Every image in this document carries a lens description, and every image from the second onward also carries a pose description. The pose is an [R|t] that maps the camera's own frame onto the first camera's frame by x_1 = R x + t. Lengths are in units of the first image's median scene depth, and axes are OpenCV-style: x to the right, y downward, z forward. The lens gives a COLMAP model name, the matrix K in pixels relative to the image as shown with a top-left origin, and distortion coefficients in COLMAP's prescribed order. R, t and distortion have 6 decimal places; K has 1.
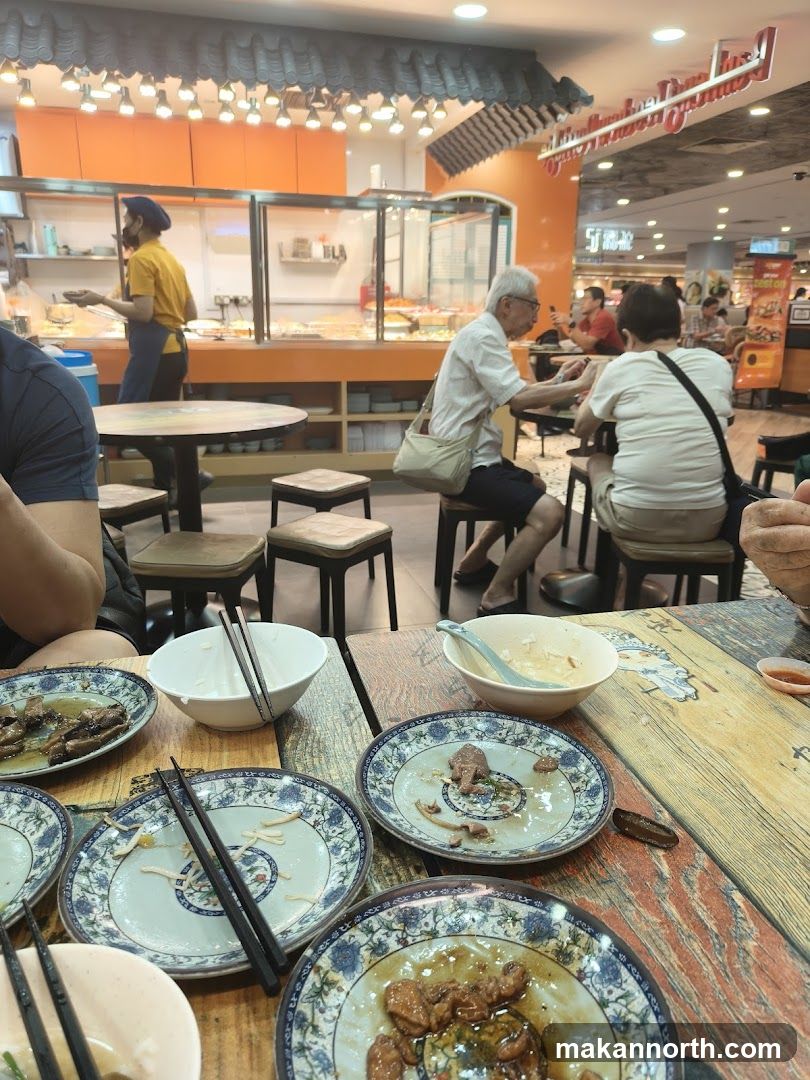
lens RADIAL K [[750.2, 0, 402.4], [0, 750.2, 540.0], [0, 0, 1]] dist [-0.007882, 0.005089]
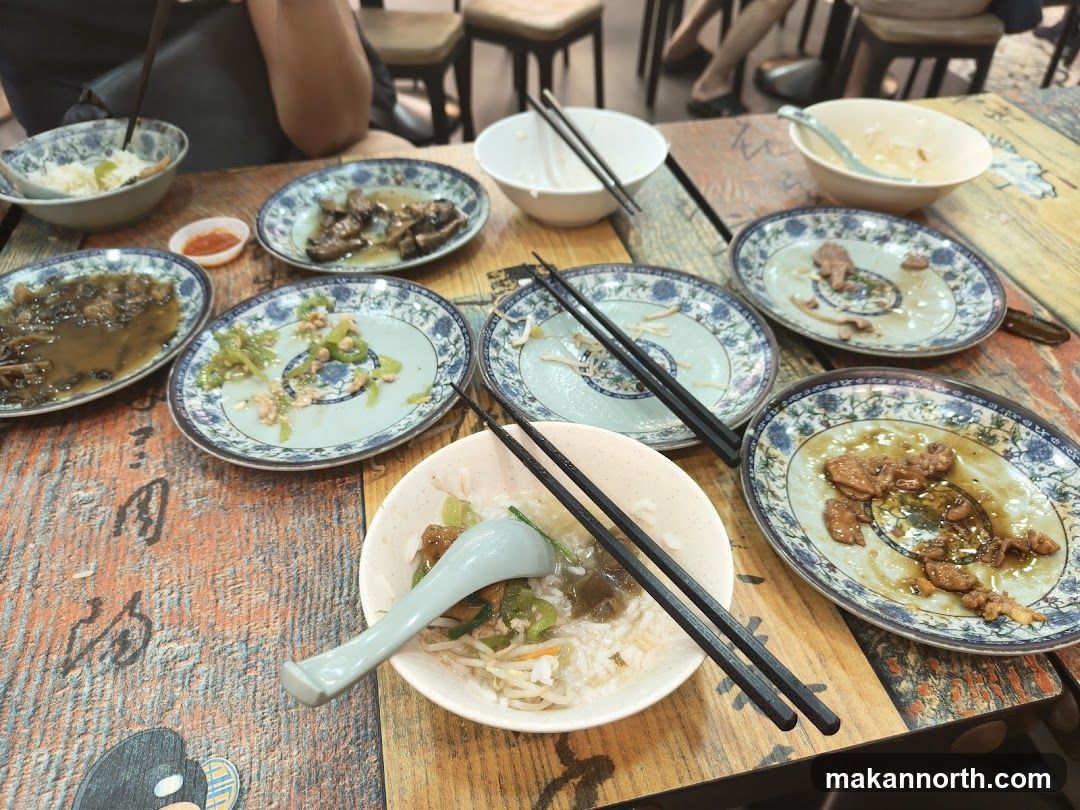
lens RADIAL K [[750.2, 0, 540.8], [0, 750.2, 405.2], [0, 0, 1]] dist [-0.007882, 0.005089]
pose [[0.999262, 0.013857, -0.035833, -0.283473], [0.003939, 0.890821, 0.454337, 0.027634], [0.038216, -0.454143, 0.890109, 0.049552]]
